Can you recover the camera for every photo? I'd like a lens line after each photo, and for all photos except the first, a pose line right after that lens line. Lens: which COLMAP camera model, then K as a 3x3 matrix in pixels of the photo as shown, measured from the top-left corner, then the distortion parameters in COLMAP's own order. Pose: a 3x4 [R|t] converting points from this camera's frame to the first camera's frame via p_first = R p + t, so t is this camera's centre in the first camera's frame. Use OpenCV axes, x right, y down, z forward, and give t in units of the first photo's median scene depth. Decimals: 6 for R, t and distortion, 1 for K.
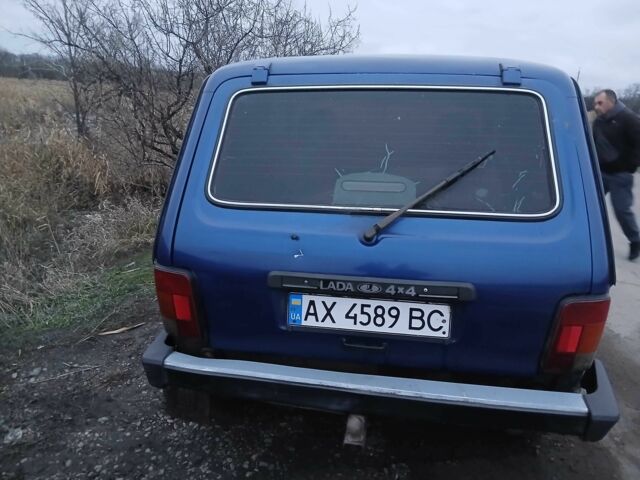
lens RADIAL K [[485.2, 0, 320.0], [0, 485.2, 240.0], [0, 0, 1]] dist [0.046880, -0.003162]
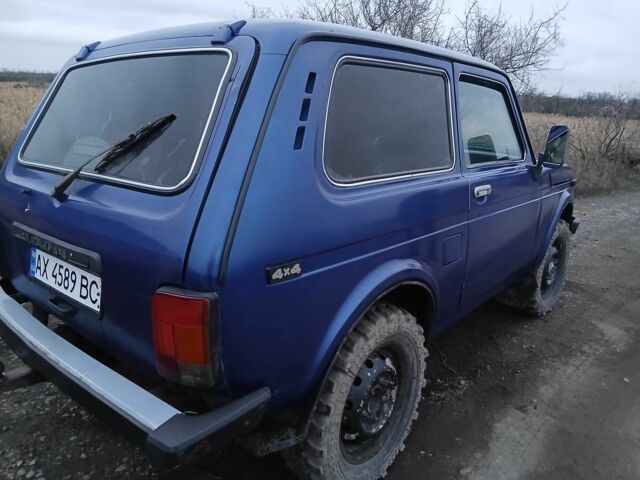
lens RADIAL K [[485.2, 0, 320.0], [0, 485.2, 240.0], [0, 0, 1]] dist [0.046880, -0.003162]
pose [[0.851982, 0.141619, -0.504053, 1.056234], [-0.185673, 0.981878, -0.037968, 0.020309], [0.489542, 0.125937, 0.862838, 0.374628]]
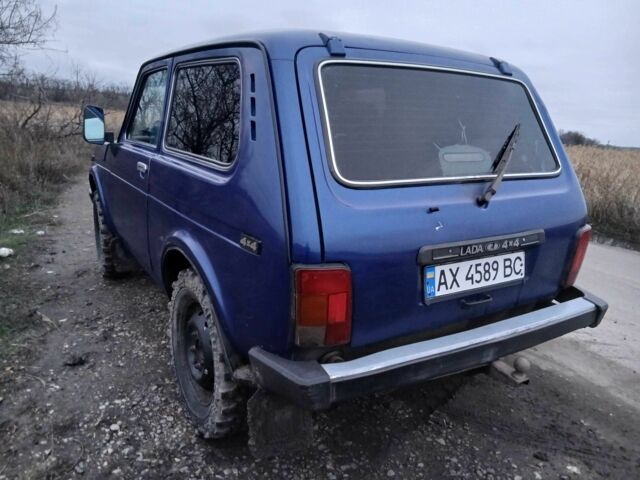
lens RADIAL K [[485.2, 0, 320.0], [0, 485.2, 240.0], [0, 0, 1]] dist [0.046880, -0.003162]
pose [[0.752915, -0.145536, 0.641824, -0.879883], [0.147243, 0.987772, 0.051252, -0.030602], [-0.641435, 0.055916, 0.765137, 0.378141]]
